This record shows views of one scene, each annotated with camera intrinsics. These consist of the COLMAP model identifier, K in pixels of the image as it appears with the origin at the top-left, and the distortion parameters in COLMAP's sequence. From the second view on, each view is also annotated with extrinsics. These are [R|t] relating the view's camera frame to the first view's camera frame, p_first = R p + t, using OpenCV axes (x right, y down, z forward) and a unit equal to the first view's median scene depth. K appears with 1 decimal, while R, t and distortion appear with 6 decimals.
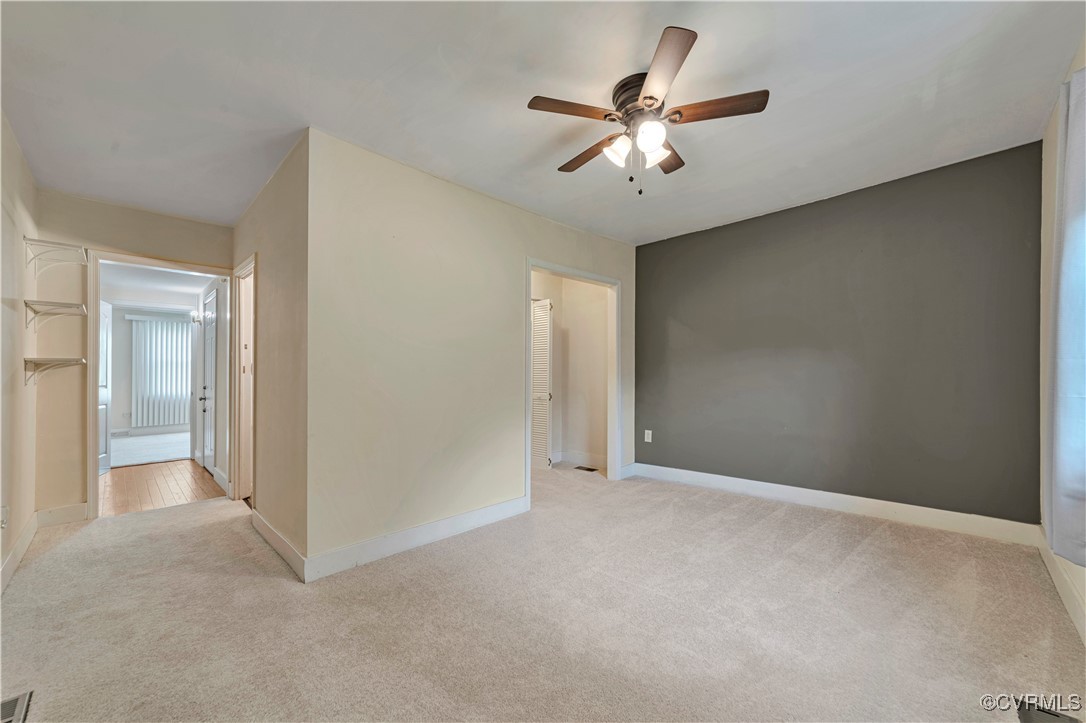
lens RADIAL K [[415.2, 0, 545.4], [0, 415.2, 362.6], [0, 0, 1]] dist [-0.000844, 0.000155]
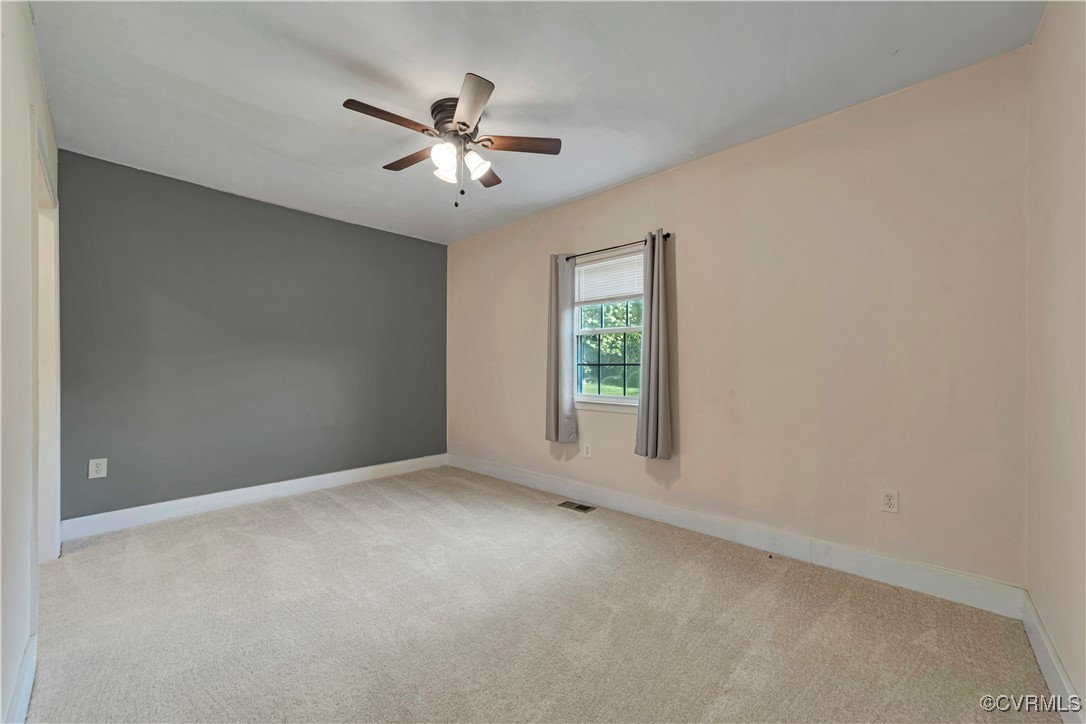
lens RADIAL K [[415.2, 0, 545.4], [0, 415.2, 363.1], [0, 0, 1]] dist [-0.000844, 0.000155]
pose [[-0.011754, 0.023768, 0.999648, -0.560464], [-0.028006, 0.999317, -0.024089, 0.022544], [-0.999539, -0.028279, -0.011080, 0.495311]]
